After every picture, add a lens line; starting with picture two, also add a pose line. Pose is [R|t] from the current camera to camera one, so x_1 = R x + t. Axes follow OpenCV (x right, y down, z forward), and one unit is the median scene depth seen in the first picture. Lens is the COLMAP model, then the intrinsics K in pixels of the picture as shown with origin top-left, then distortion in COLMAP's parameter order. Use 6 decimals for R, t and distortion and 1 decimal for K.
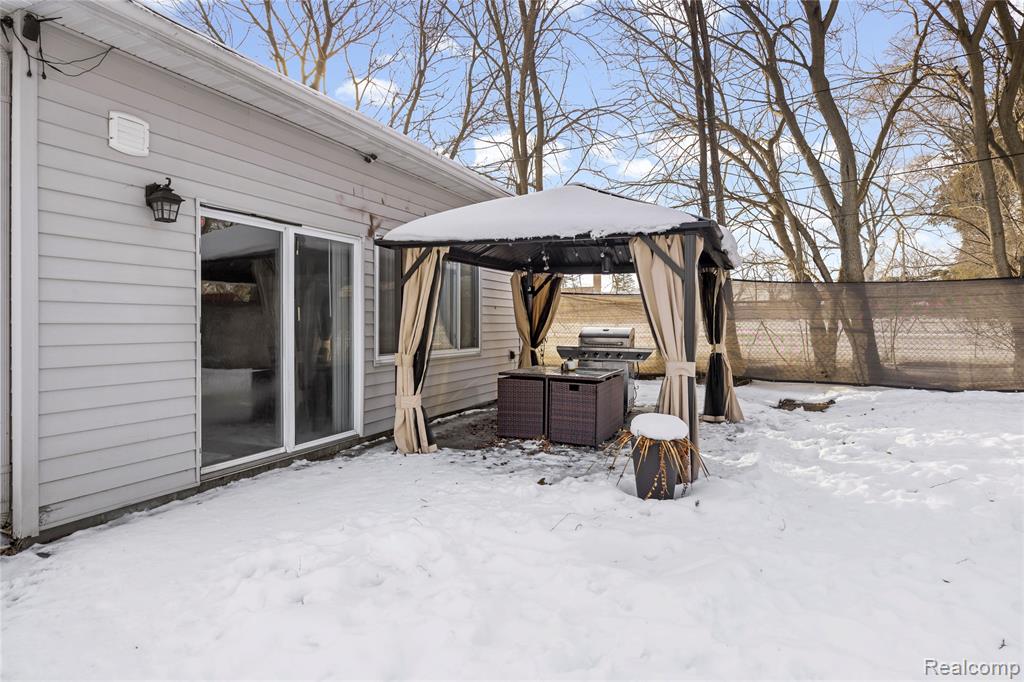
lens RADIAL K [[587.8, 0, 512.2], [0, 587.8, 336.5], [0, 0, 1]] dist [0.002879, 0.000250]
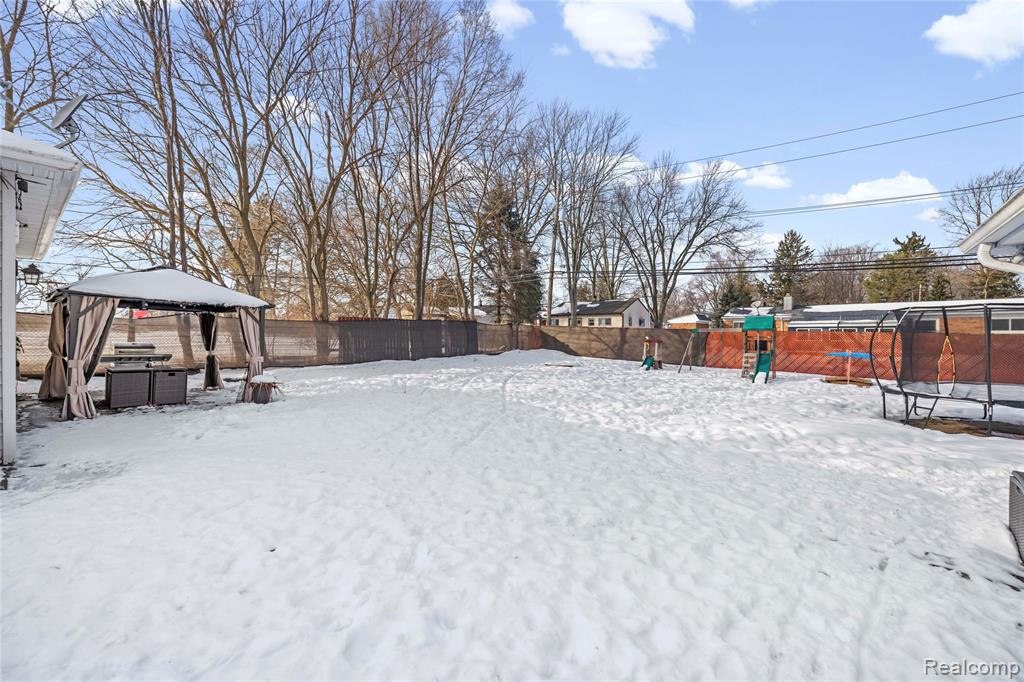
lens RADIAL K [[422.1, 0, 509.8], [0, 422.1, 342.5], [0, 0, 1]] dist [0.002502, -0.000140]
pose [[0.282583, -0.004365, 0.959233, -0.988148], [0.009018, 0.999958, 0.001894, -0.011475], [-0.959201, 0.008115, 0.282610, -0.491002]]
